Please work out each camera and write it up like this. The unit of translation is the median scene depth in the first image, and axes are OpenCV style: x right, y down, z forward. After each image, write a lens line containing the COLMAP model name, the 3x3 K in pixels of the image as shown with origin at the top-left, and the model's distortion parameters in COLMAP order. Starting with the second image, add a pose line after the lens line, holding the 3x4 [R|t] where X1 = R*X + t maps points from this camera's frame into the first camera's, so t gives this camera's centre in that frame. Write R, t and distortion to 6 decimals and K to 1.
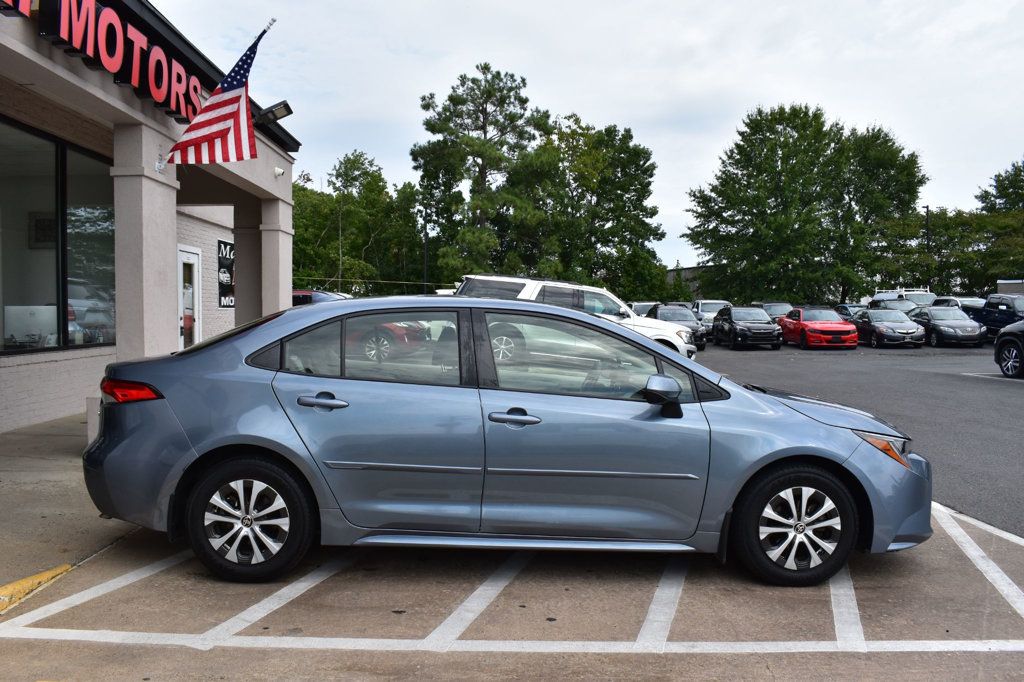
lens RADIAL K [[879.1, 0, 512.0], [0, 879.1, 341.0], [0, 0, 1]] dist [-0.080524, -0.001093]
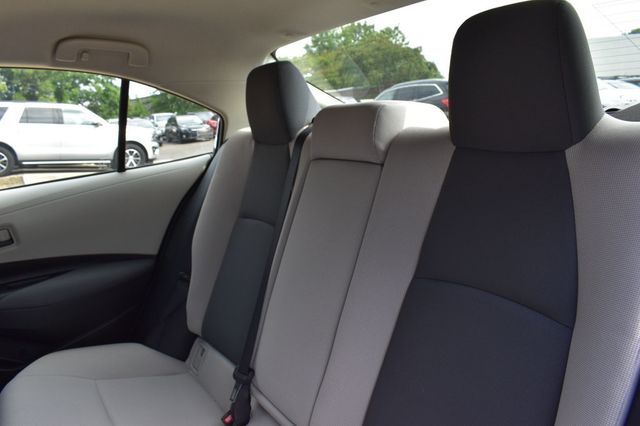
lens RADIAL K [[493.7, 0, 320.0], [0, 493.7, 213.0], [0, 0, 1]] dist [-0.096105, 0.006115]
pose [[0.856800, -0.168478, 0.487349, 0.019576], [0.093830, 0.980279, 0.173925, 0.002142], [-0.507040, -0.103291, 0.855711, 0.108206]]
